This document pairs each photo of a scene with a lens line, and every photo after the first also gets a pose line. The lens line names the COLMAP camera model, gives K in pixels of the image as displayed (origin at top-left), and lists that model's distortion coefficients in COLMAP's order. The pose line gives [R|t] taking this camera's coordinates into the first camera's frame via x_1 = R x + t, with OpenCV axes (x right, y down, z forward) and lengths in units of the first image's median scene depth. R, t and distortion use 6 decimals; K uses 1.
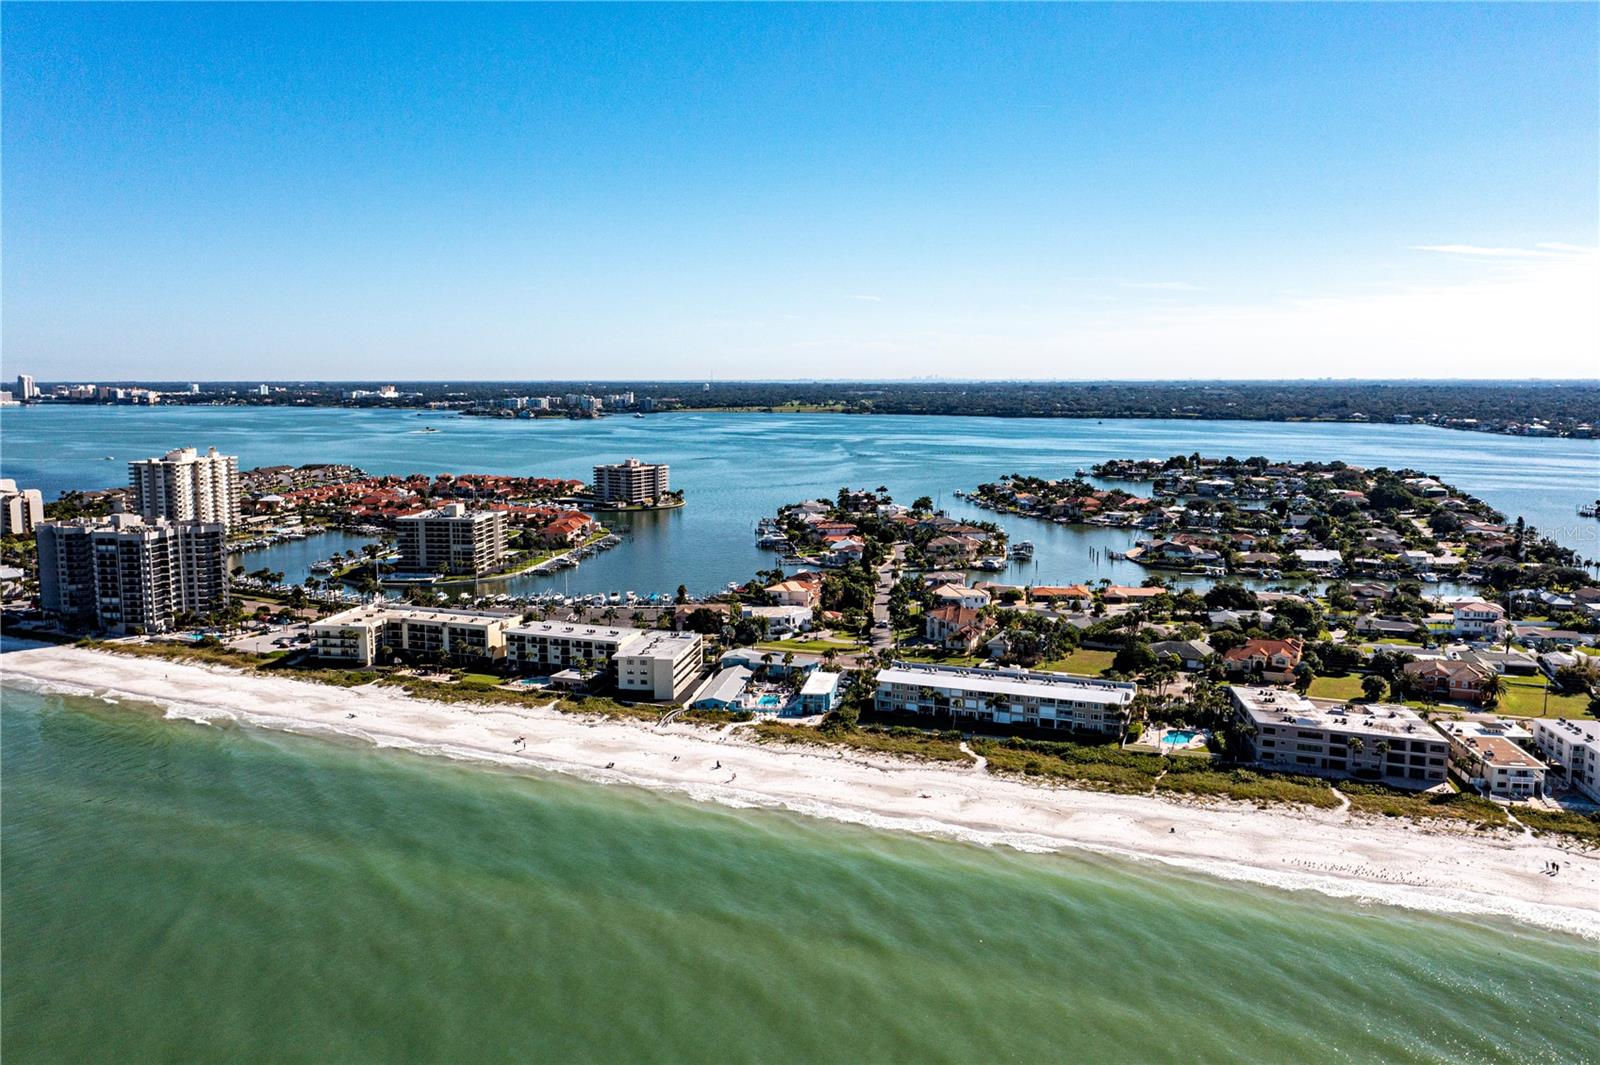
lens RADIAL K [[1209.5, 0, 800.0], [0, 1209.5, 532.5], [0, 0, 1]] dist [-0.008194, 0.001538]
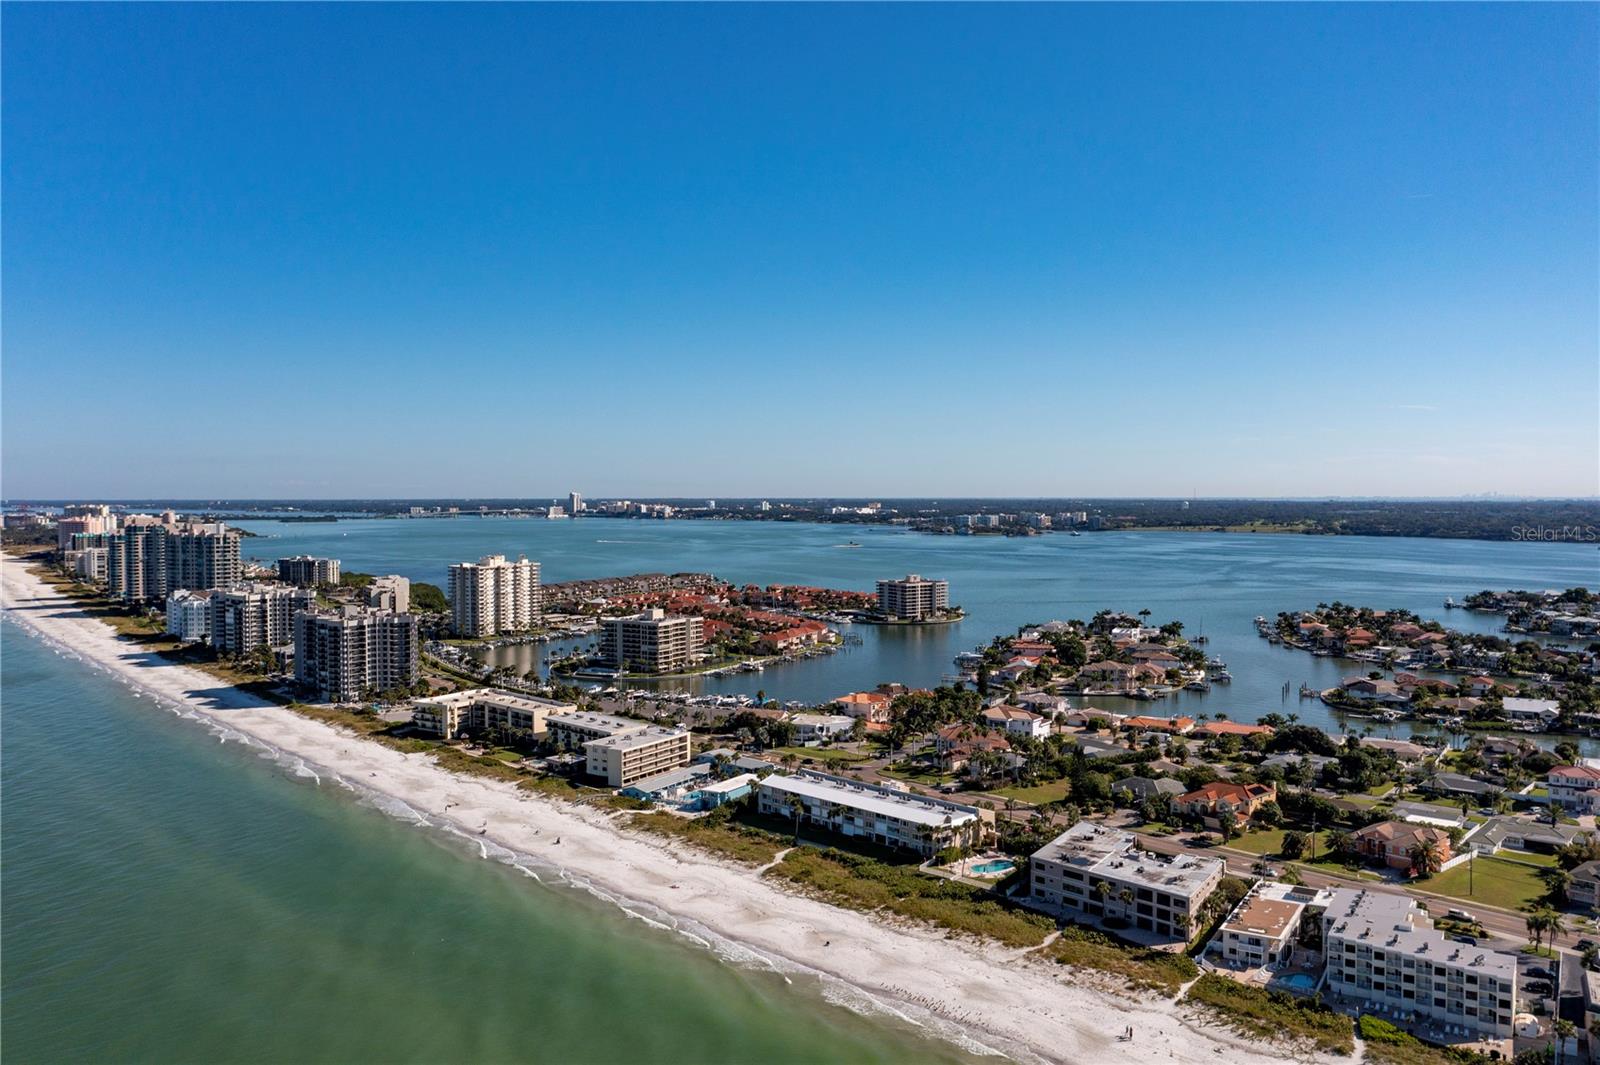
lens RADIAL K [[1209.5, 0, 800.0], [0, 1209.5, 532.5], [0, 0, 1]] dist [-0.008194, 0.001538]
pose [[0.926313, 0.012067, -0.376562, 0.273024], [-0.048334, 0.995034, -0.087012, -0.003398], [0.373642, 0.098801, 0.922296, 0.007930]]
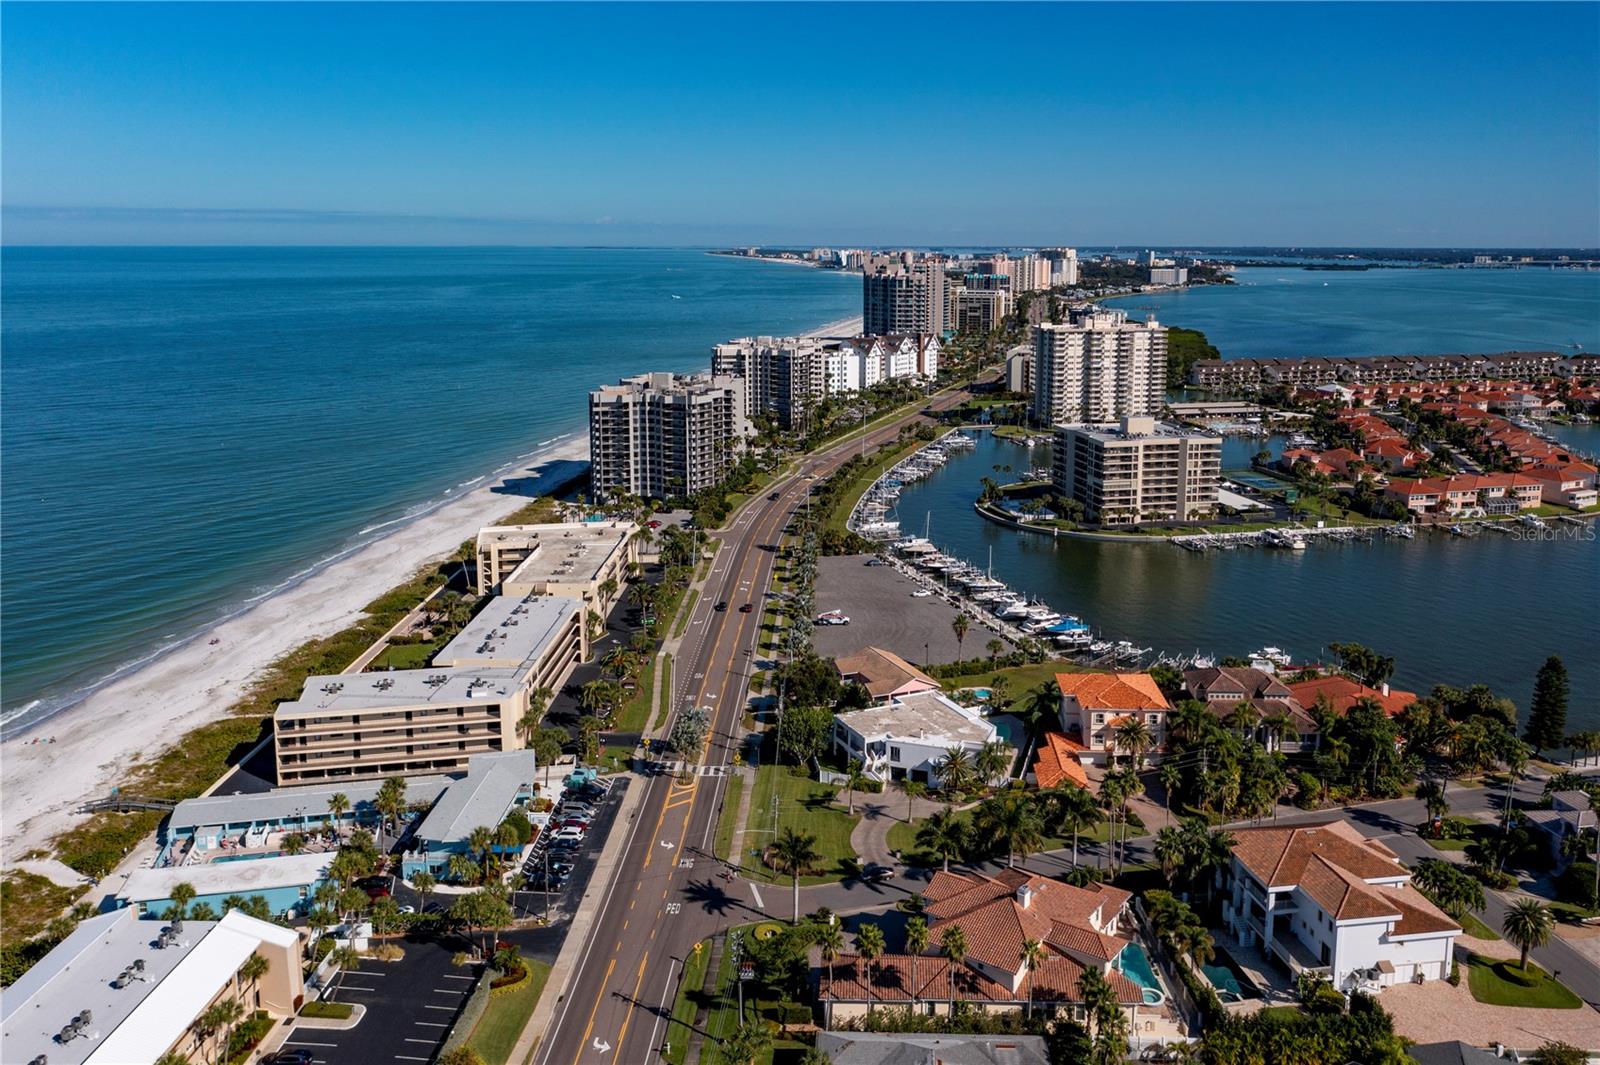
lens RADIAL K [[1209.5, 0, 800.0], [0, 1209.5, 532.5], [0, 0, 1]] dist [-0.008194, 0.001538]
pose [[0.365773, 0.220329, -0.904248, 0.283589], [-0.121341, 0.974571, 0.188381, -0.067589], [0.922760, 0.040817, 0.383207, 0.590528]]
